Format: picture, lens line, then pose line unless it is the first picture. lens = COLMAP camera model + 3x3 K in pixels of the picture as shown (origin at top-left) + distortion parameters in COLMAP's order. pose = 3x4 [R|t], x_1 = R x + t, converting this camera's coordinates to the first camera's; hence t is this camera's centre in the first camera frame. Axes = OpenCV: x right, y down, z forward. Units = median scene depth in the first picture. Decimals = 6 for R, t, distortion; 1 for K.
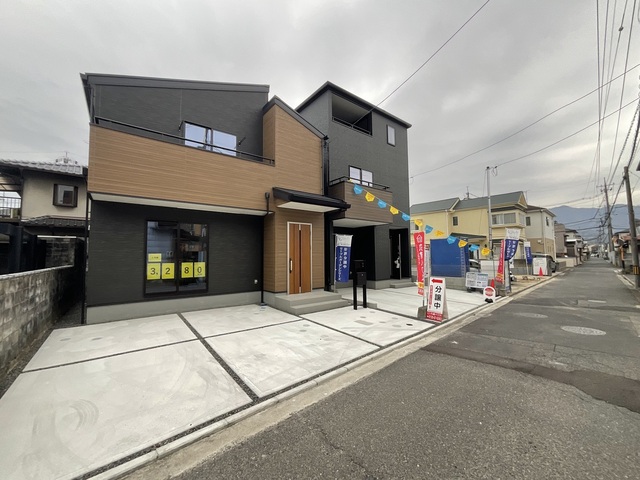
lens RADIAL K [[256.8, 0, 320.6], [0, 256.8, 241.9], [0, 0, 1]] dist [0.000463, -0.000130]
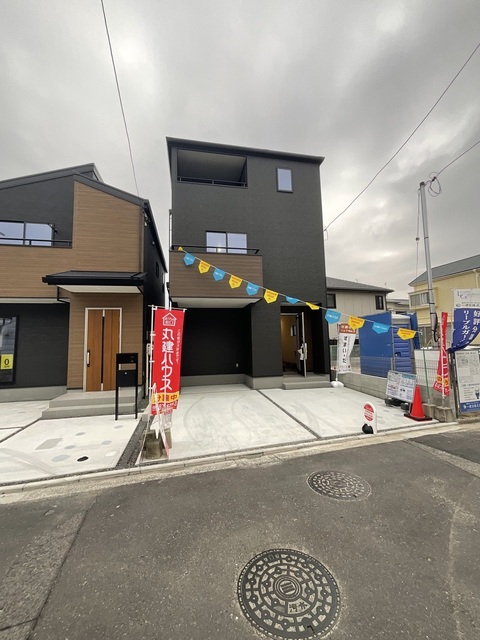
lens RADIAL K [[256.8, 0, 239.8], [0, 256.8, 317.9], [0, 0, 1]] dist [0.000463, -0.000130]
pose [[0.891205, -0.057612, -0.449927, 0.615269], [0.042084, 0.998125, -0.044448, 0.013932], [0.451645, 0.020678, 0.891958, 0.377488]]
